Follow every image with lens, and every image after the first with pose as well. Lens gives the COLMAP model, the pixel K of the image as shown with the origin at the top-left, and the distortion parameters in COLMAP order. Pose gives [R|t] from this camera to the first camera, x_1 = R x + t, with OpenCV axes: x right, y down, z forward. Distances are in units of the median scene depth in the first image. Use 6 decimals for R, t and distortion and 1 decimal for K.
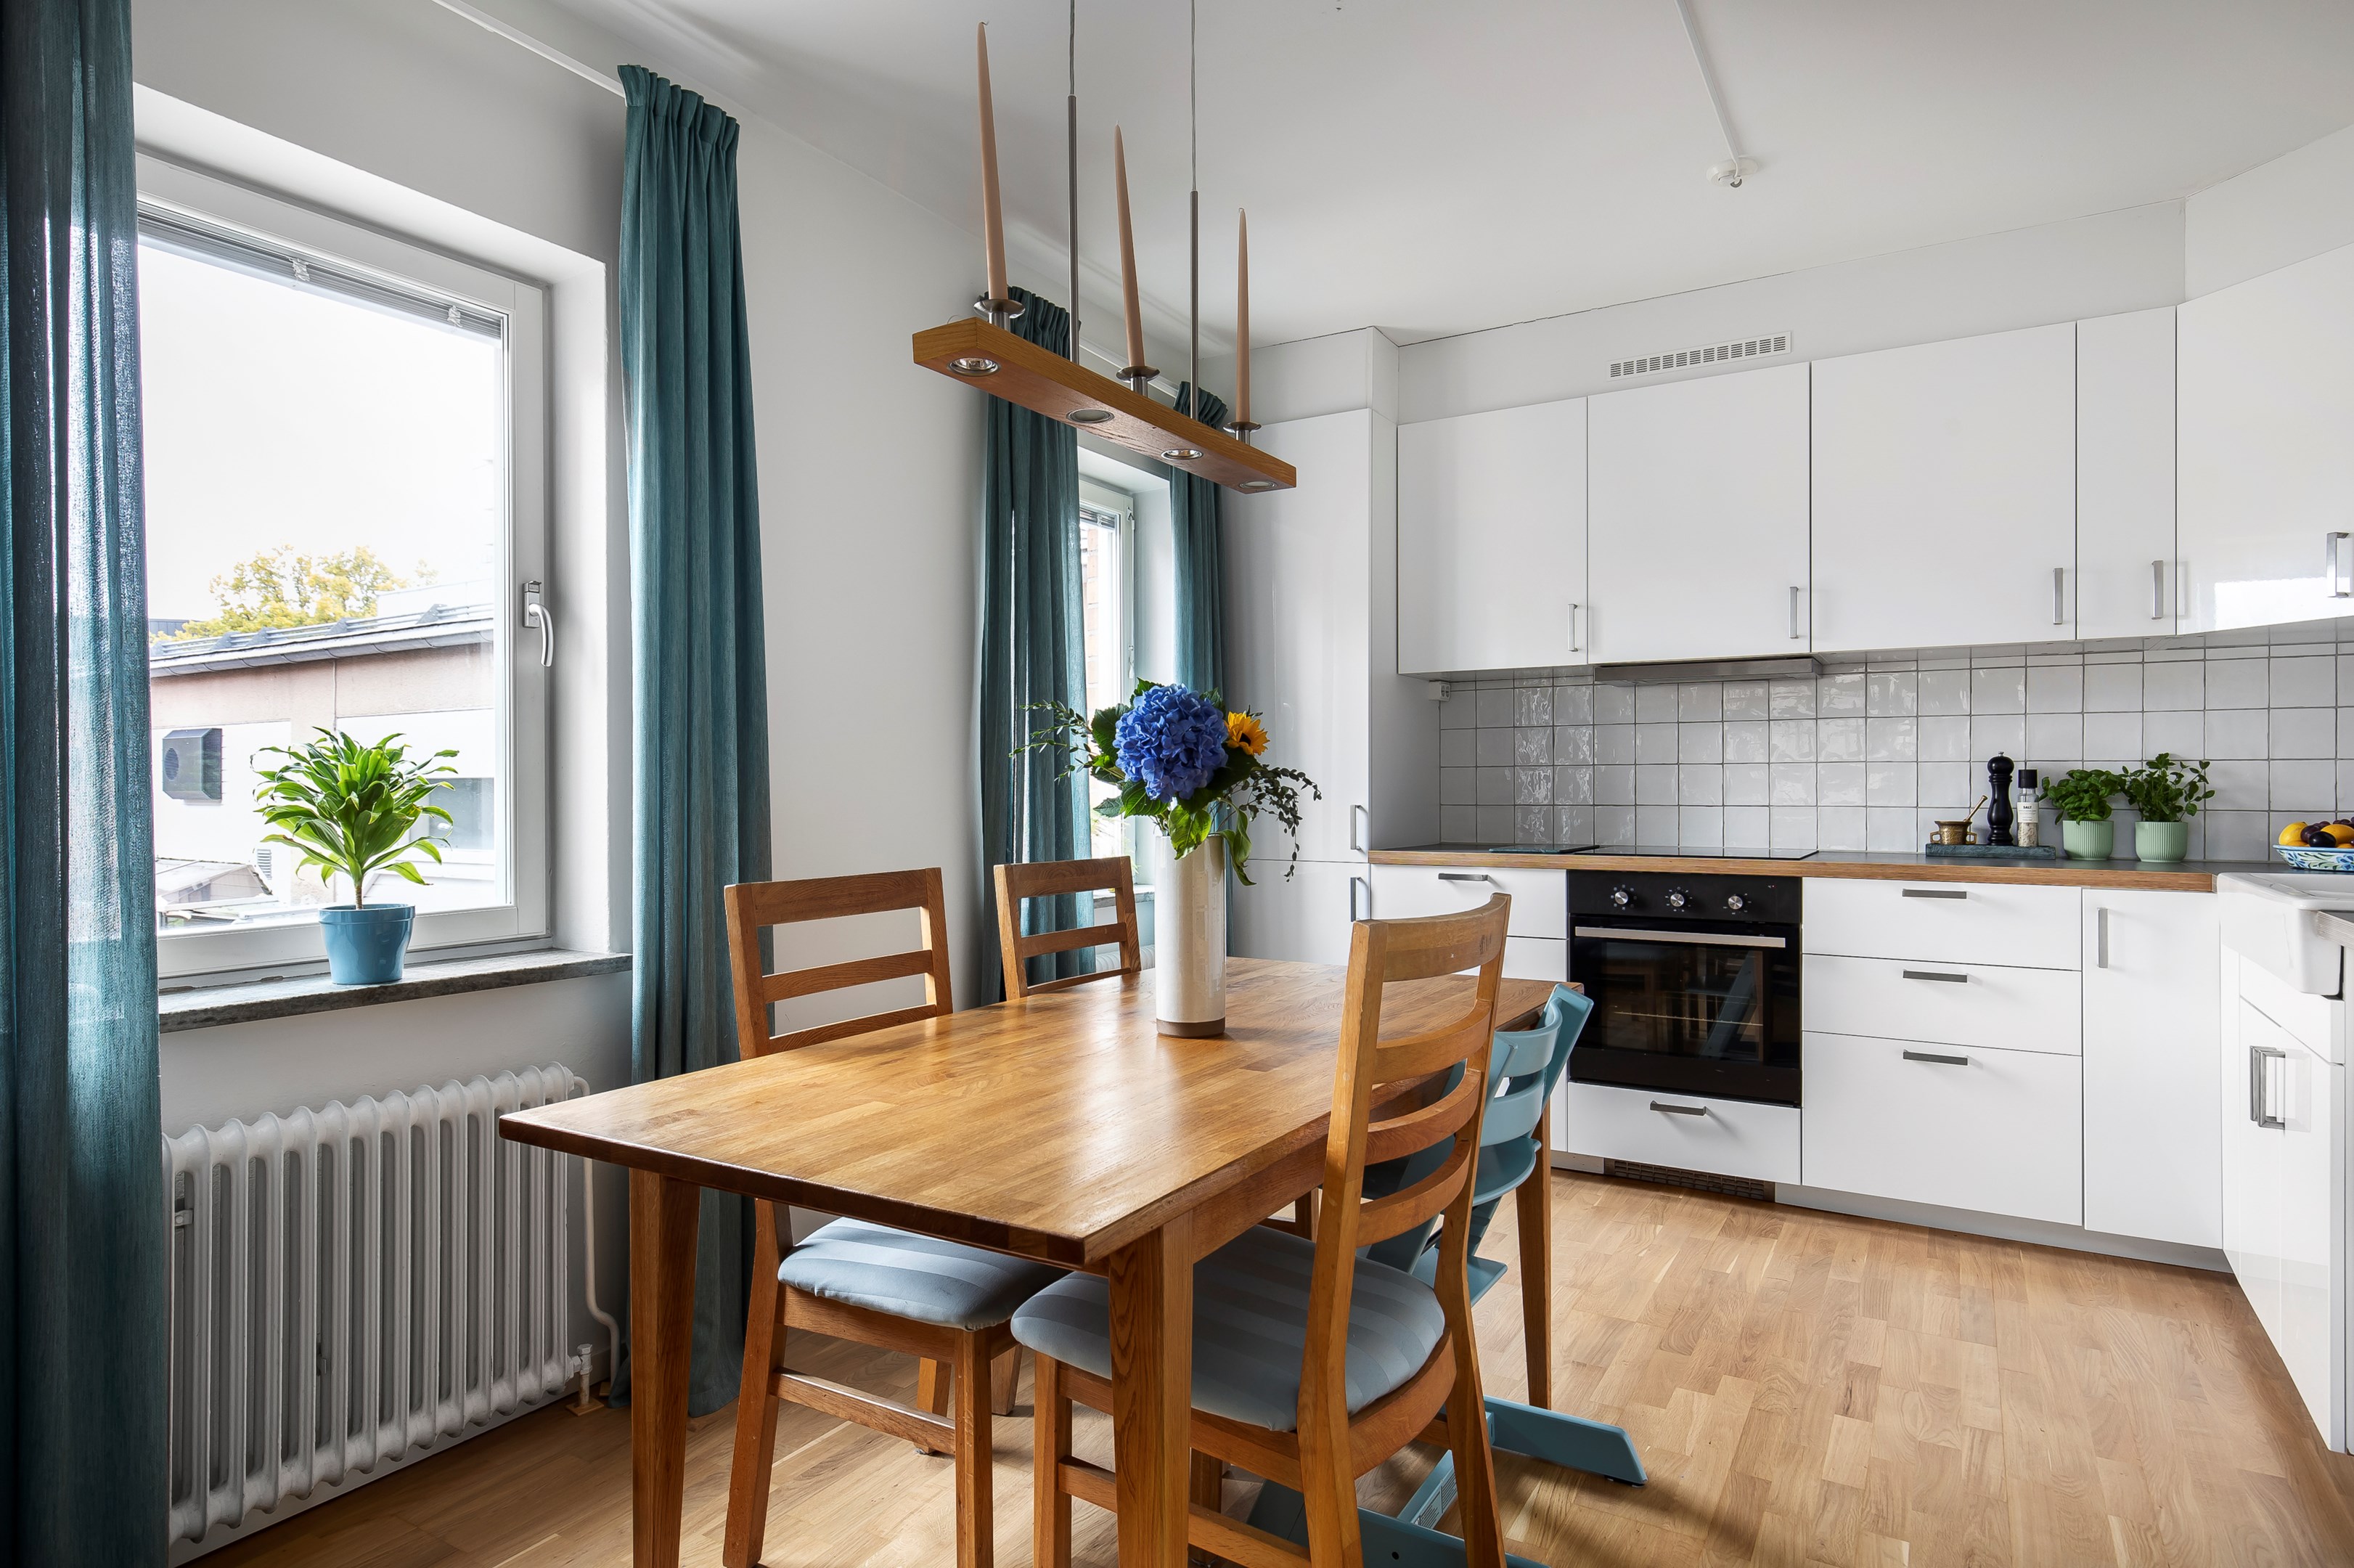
lens RADIAL K [[1304.3, 0, 1177.0], [0, 1304.3, 784.0], [0, 0, 1]] dist [0.000806, 0.000012]
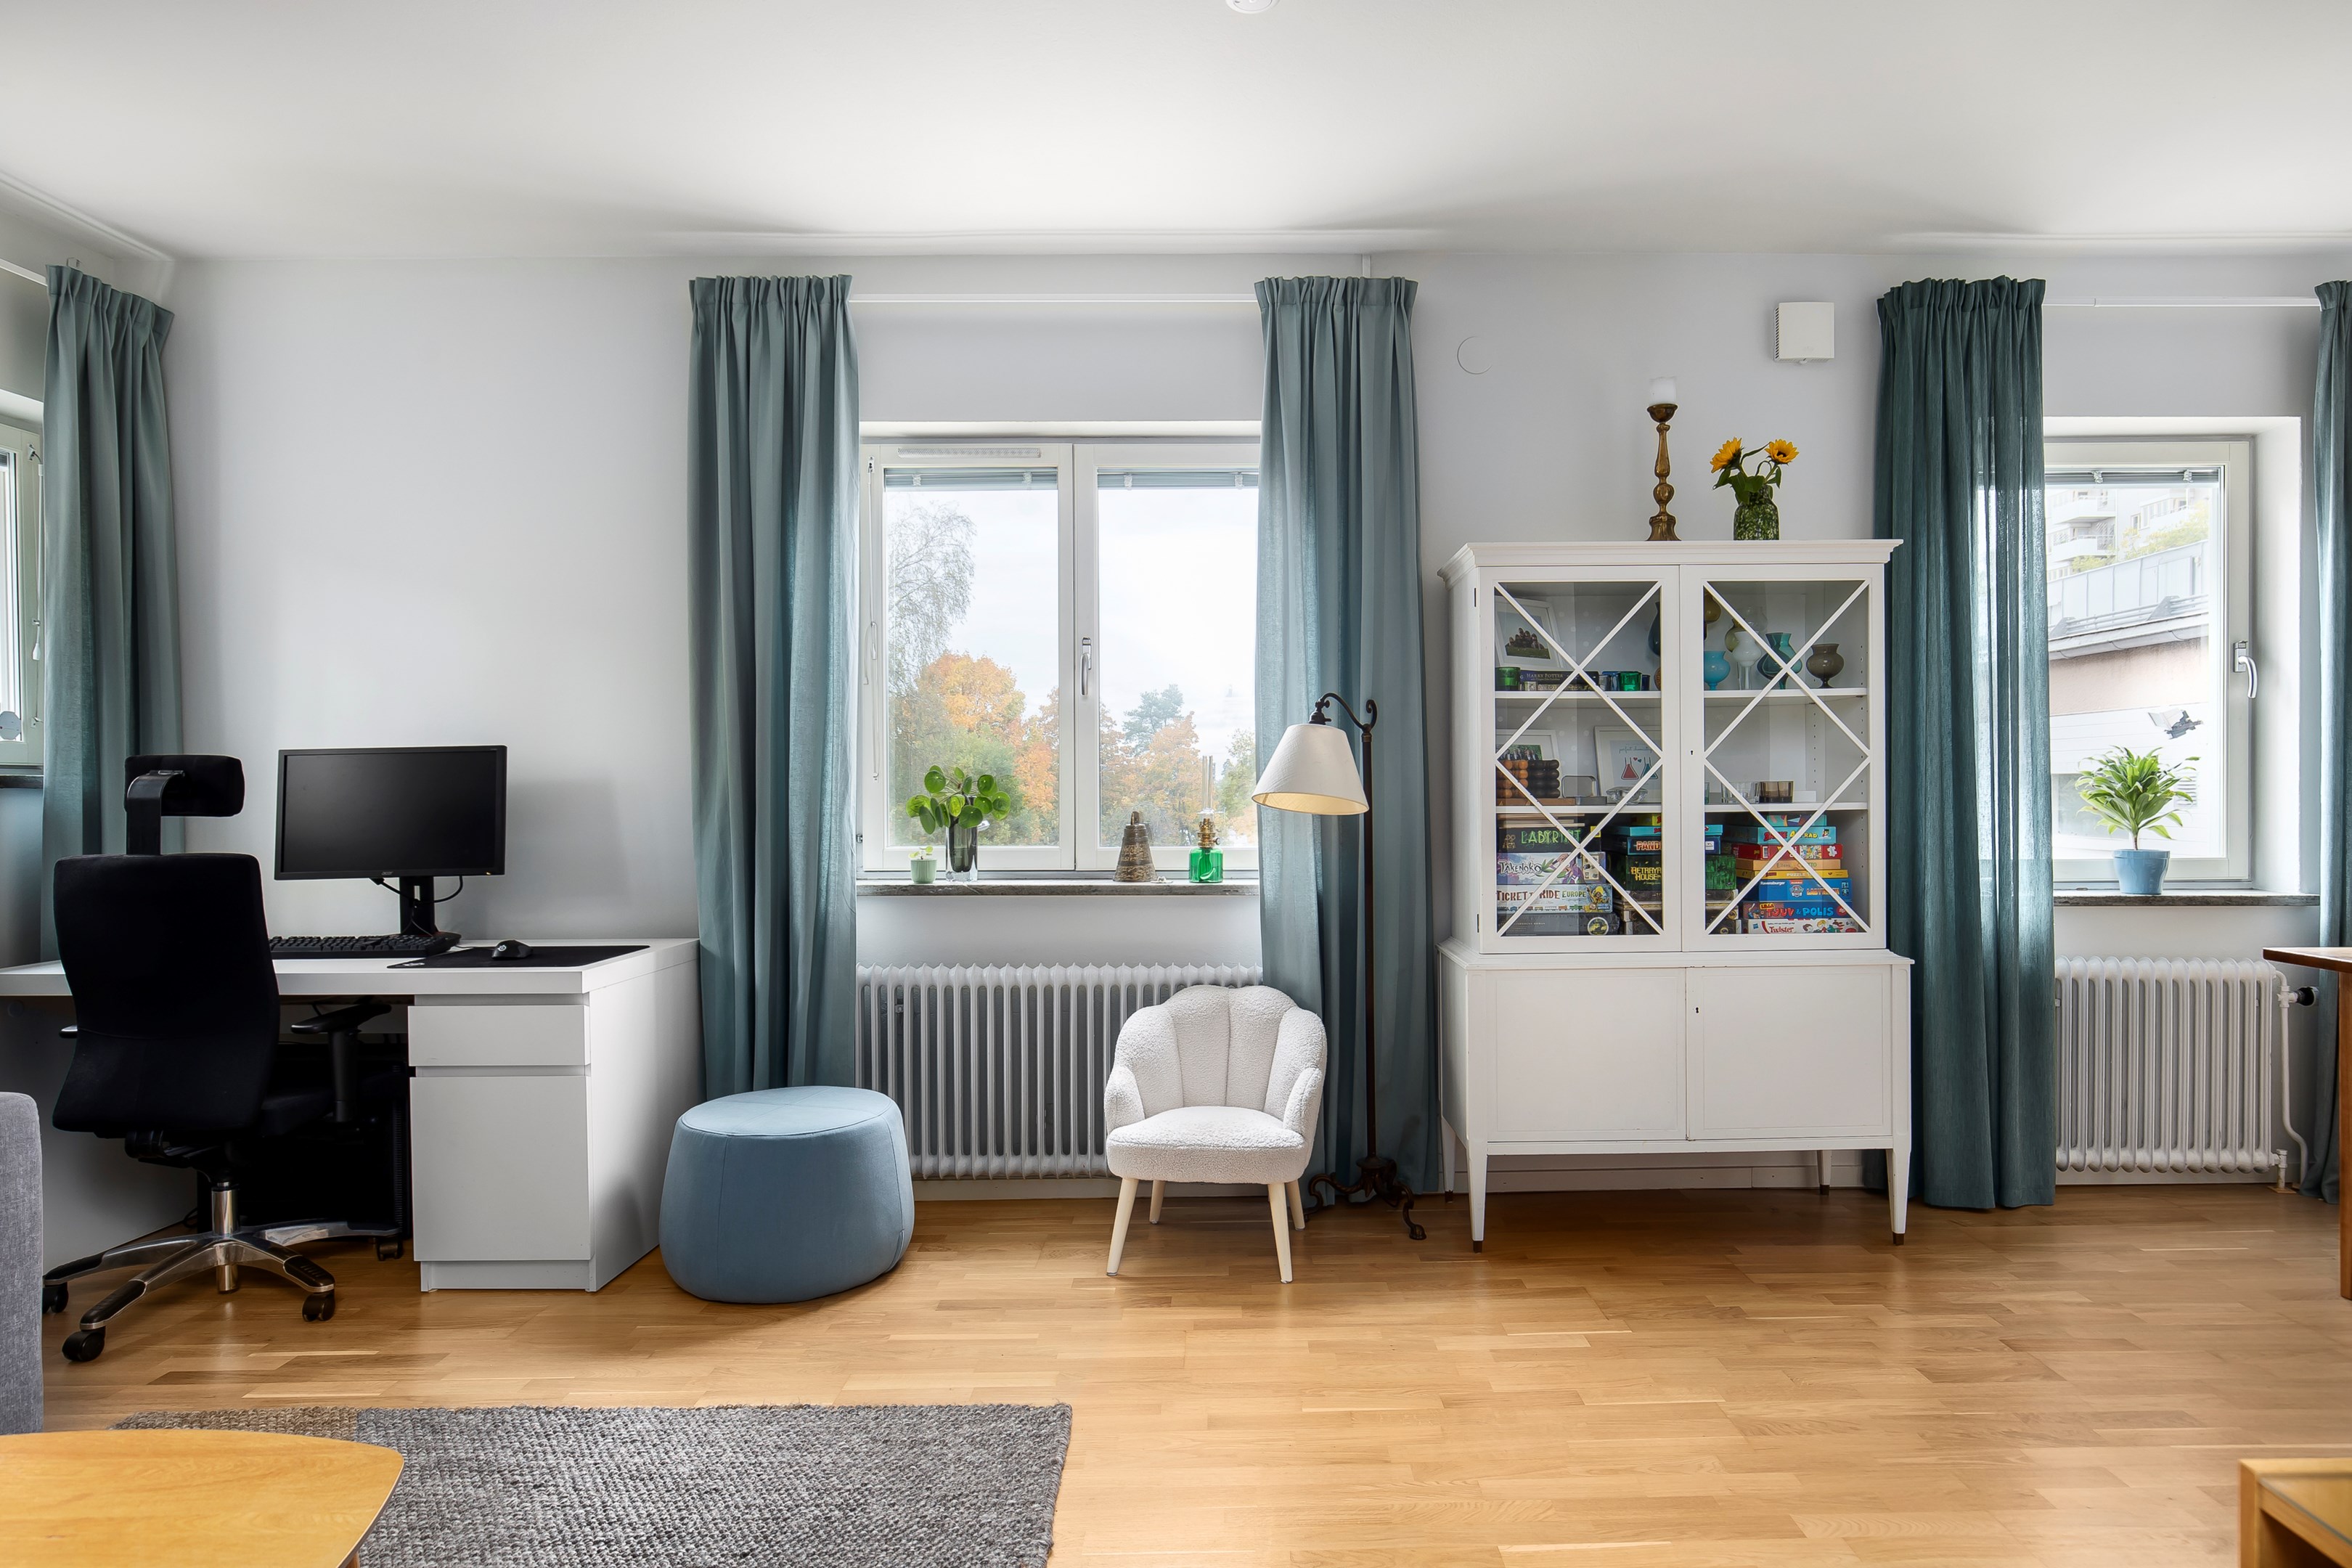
lens RADIAL K [[1407.9, 0, 1303.4], [0, 1407.9, 806.5], [0, 0, 1]] dist [-0.006826, 0.021626]
pose [[0.550749, 0.011223, -0.834596, 0.190383], [0.005755, 0.999835, 0.017242, -0.000300], [0.834651, -0.014299, 0.550593, -0.568911]]
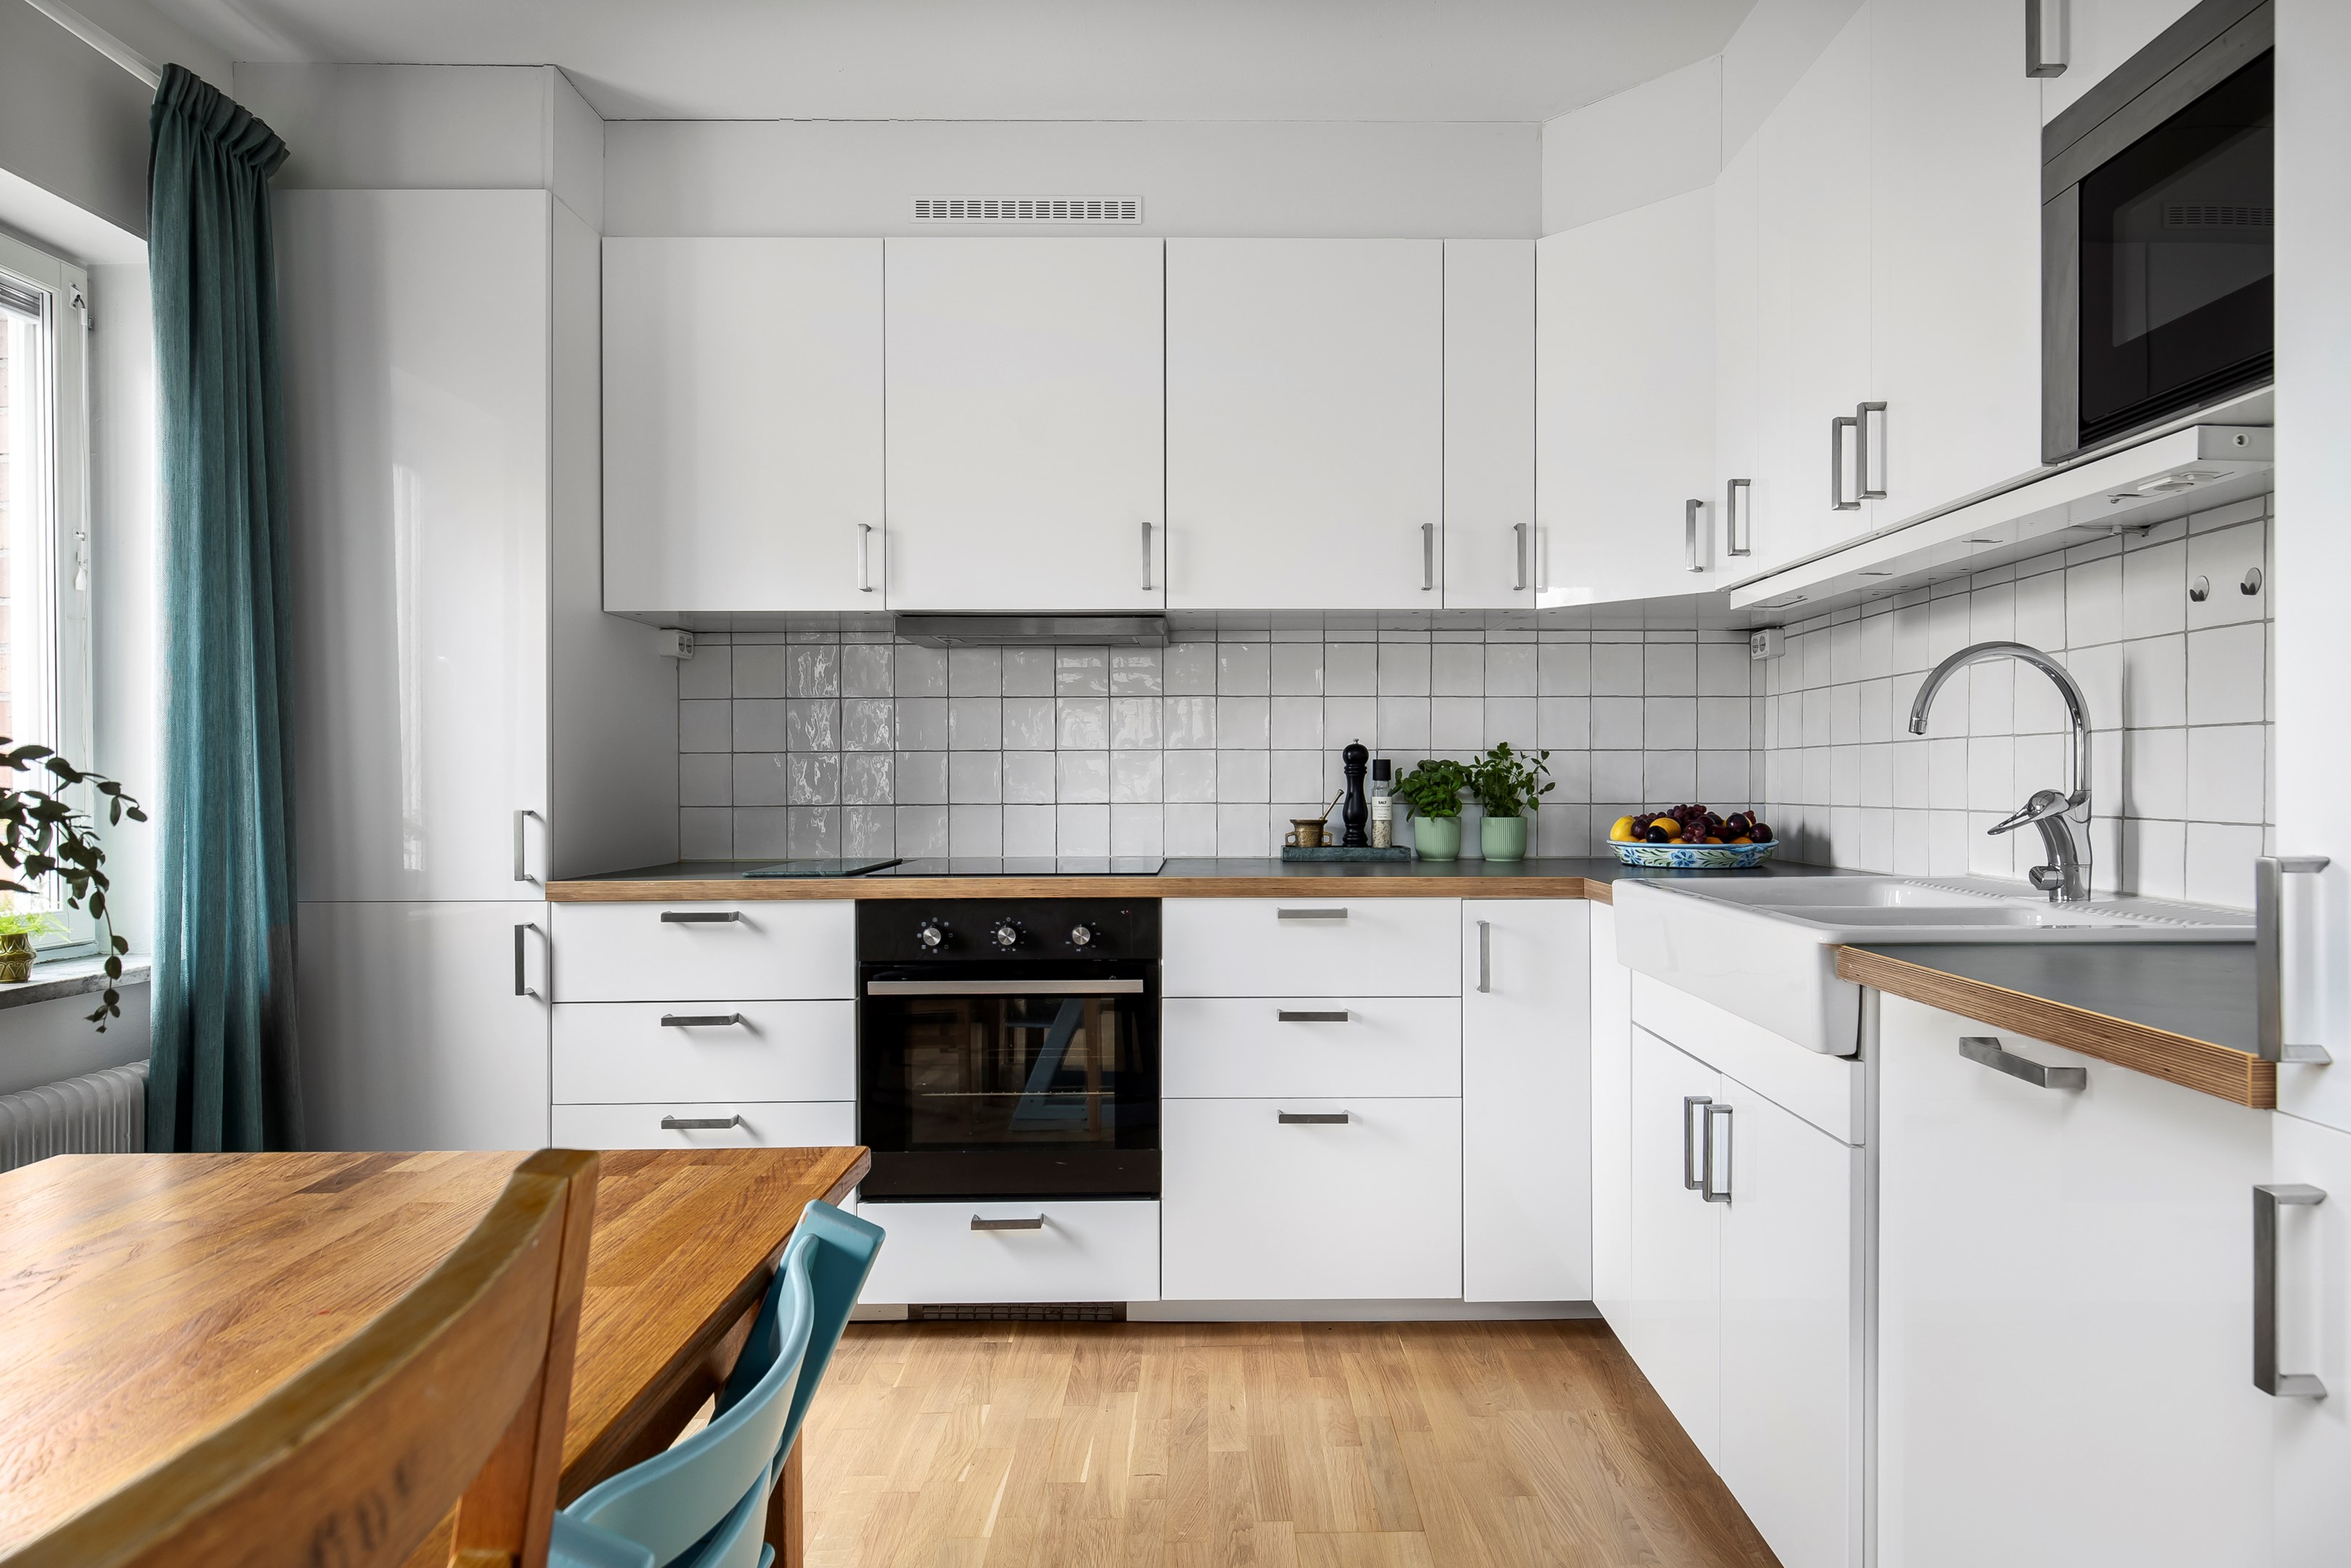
lens RADIAL K [[1307.7, 0, 1240.5], [0, 1307.7, 776.2], [0, 0, 1]] dist [0.002258, 0.000411]
pose [[0.844508, -0.001200, 0.535542, 0.107694], [0.001274, 0.999999, 0.000233, -0.000160], [-0.535542, 0.000485, 0.844509, 0.327815]]
